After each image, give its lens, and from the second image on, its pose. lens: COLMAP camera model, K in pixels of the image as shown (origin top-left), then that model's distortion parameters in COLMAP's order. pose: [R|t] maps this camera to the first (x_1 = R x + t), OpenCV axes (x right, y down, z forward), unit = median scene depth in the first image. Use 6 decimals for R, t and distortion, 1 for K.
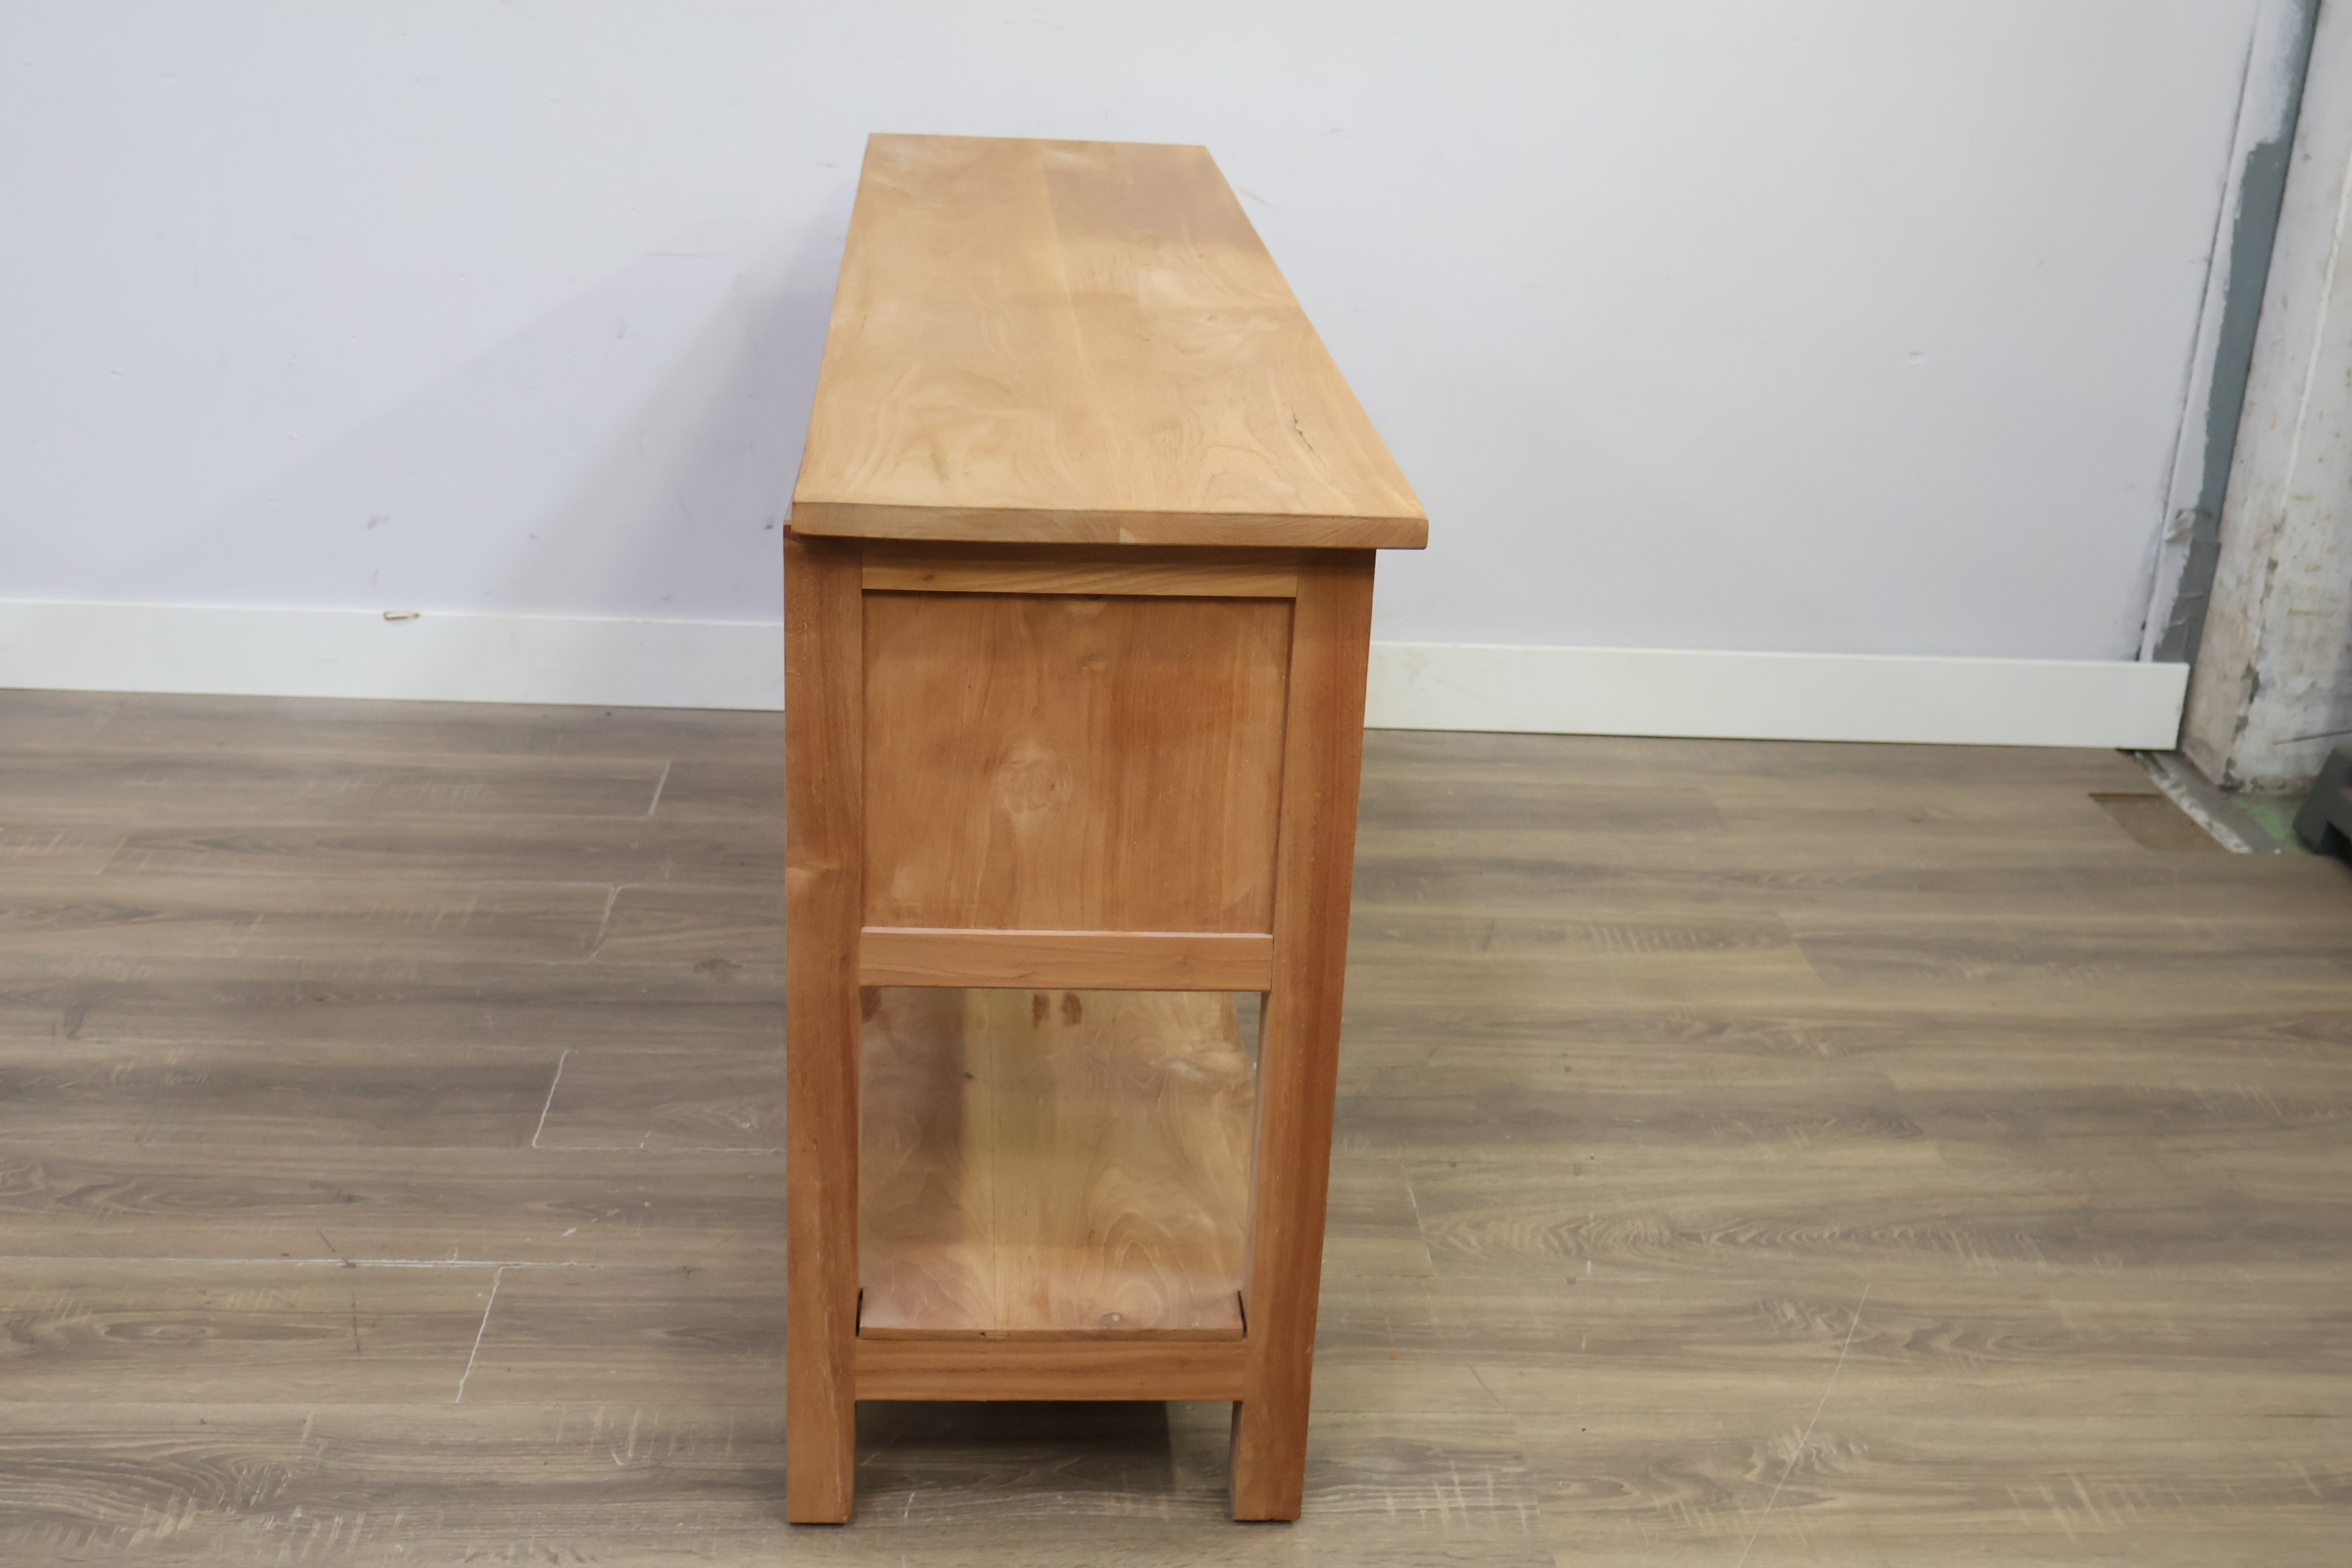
lens RADIAL K [[2707.5, 0, 1155.8], [0, 2707.5, 780.9], [0, 0, 1]] dist [-0.005790, -0.009873]
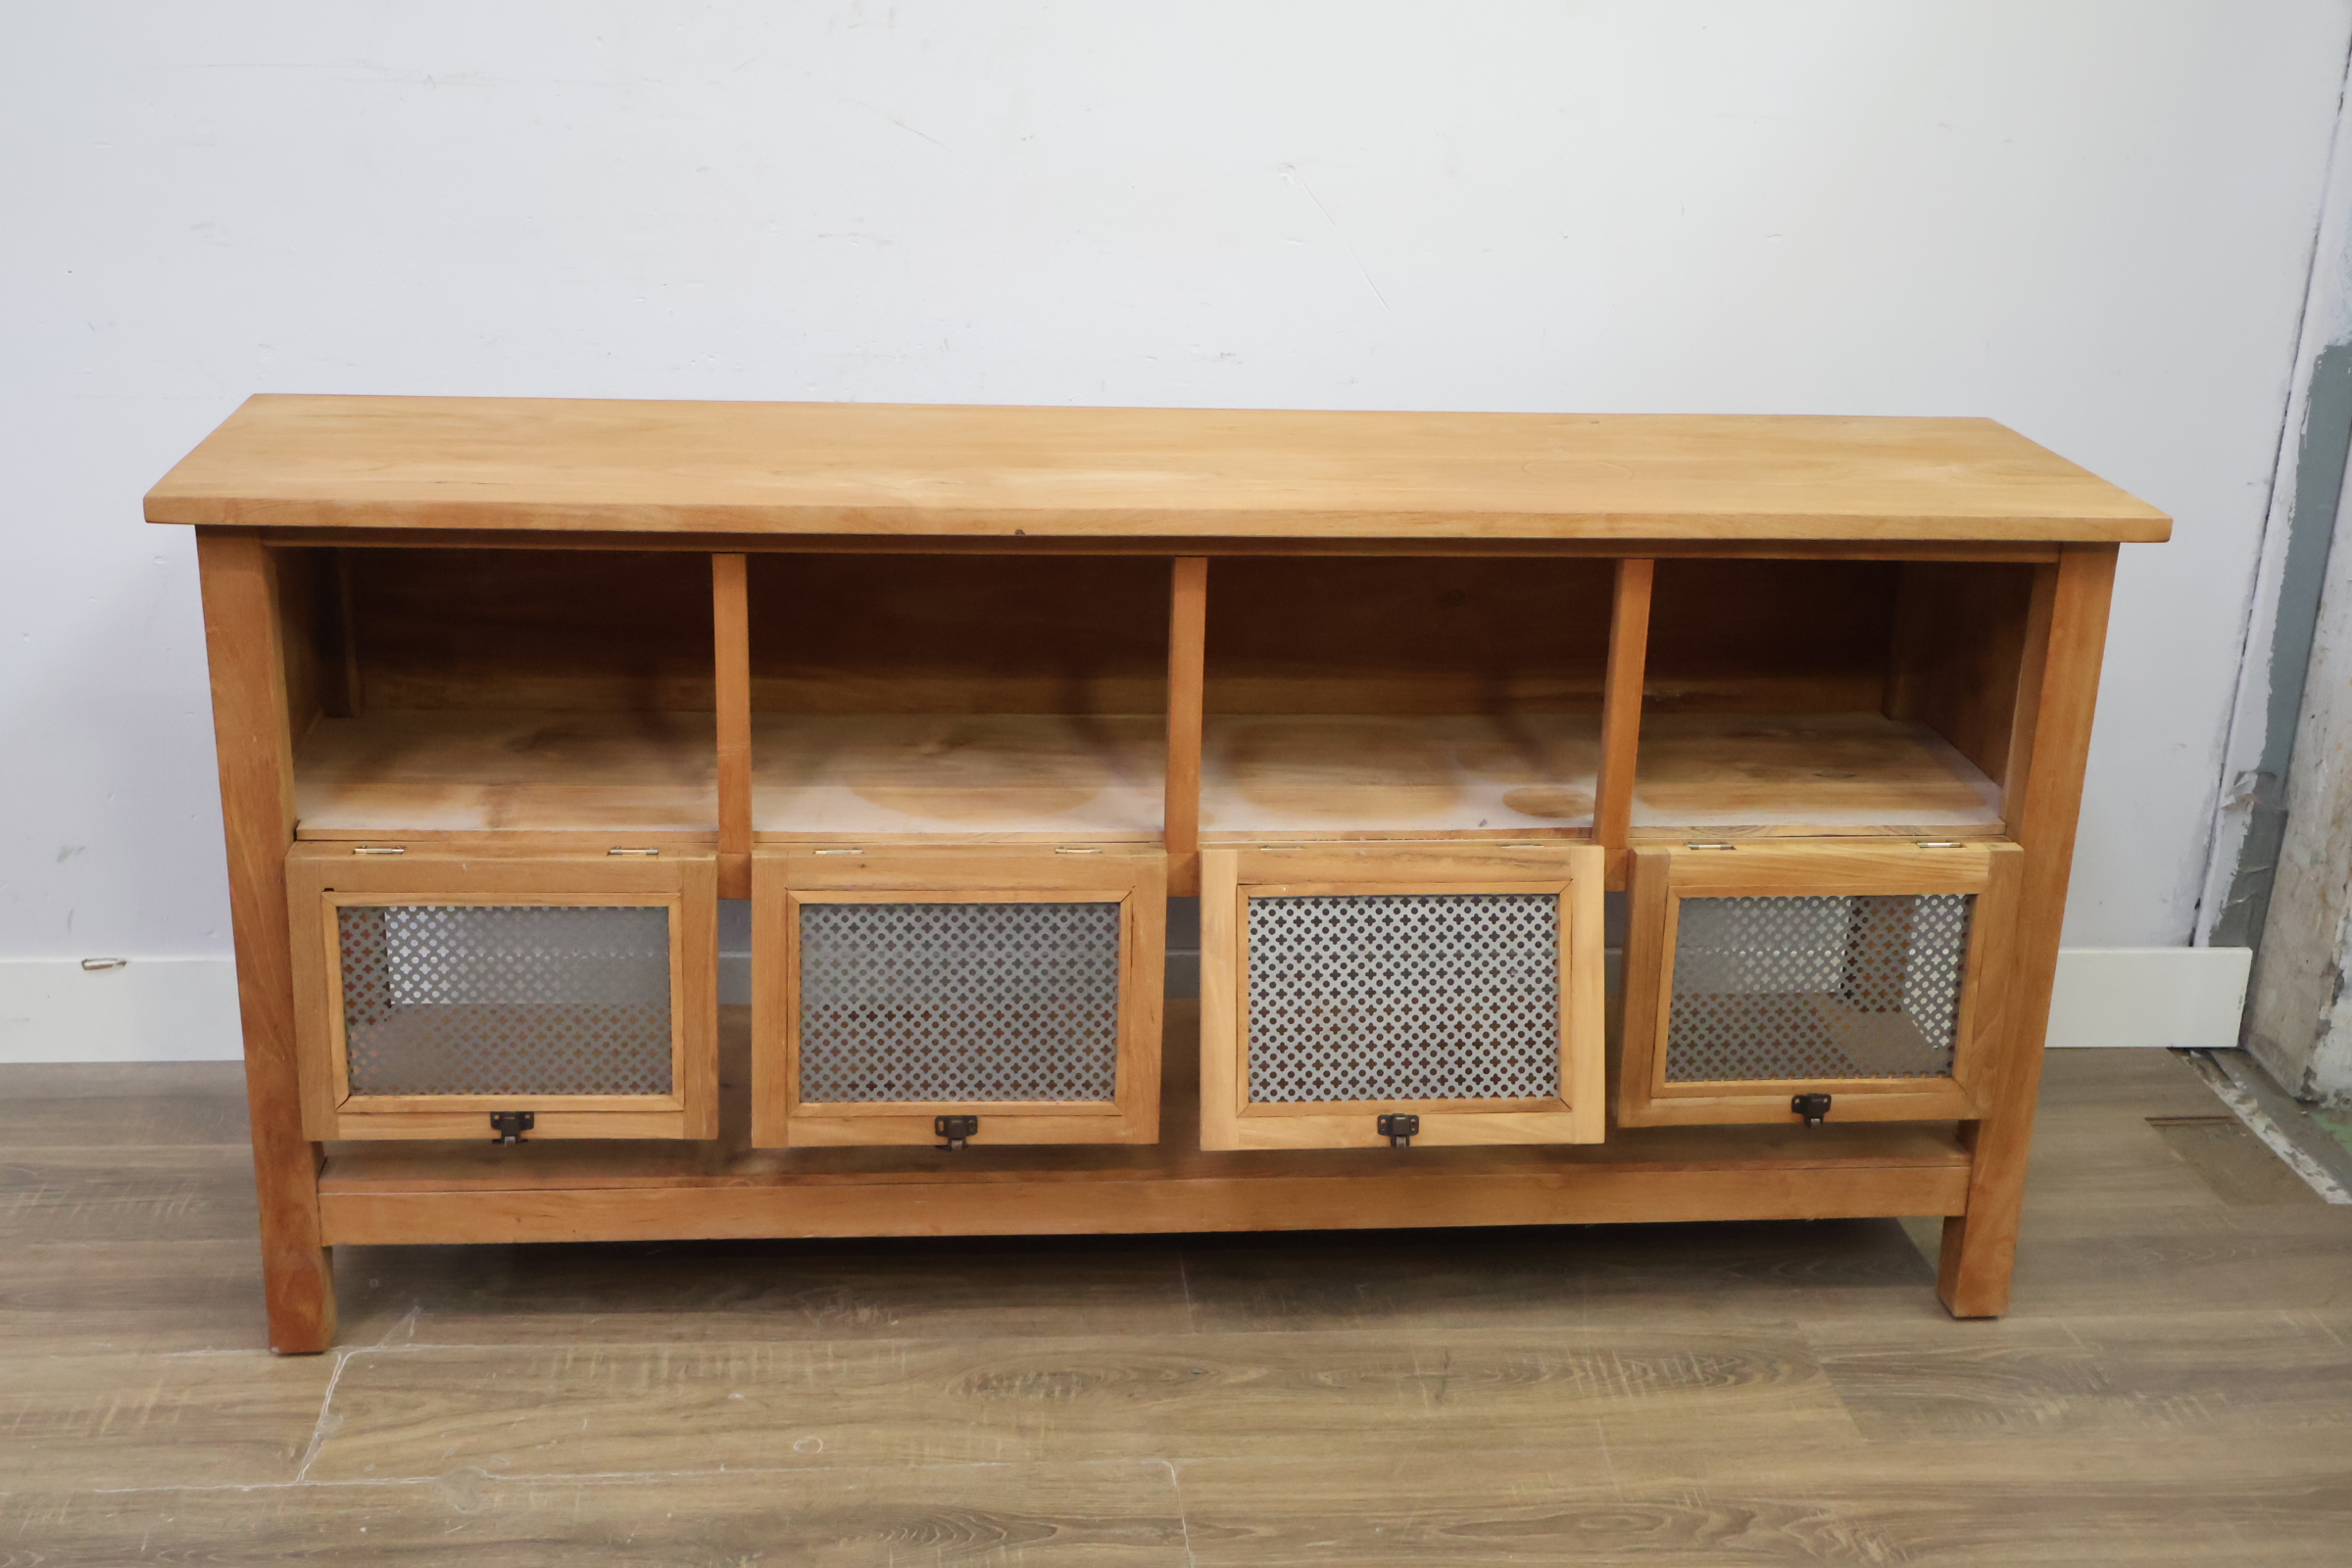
lens RADIAL K [[2702.4, 0, 1157.2], [0, 2702.4, 806.6], [0, 0, 1]] dist [0.034067, -0.074404]
pose [[0.999123, -0.026937, 0.032046, 0.019012], [0.027381, 0.999534, -0.013499, -0.115704], [-0.031667, 0.014365, 0.999395, 0.220361]]
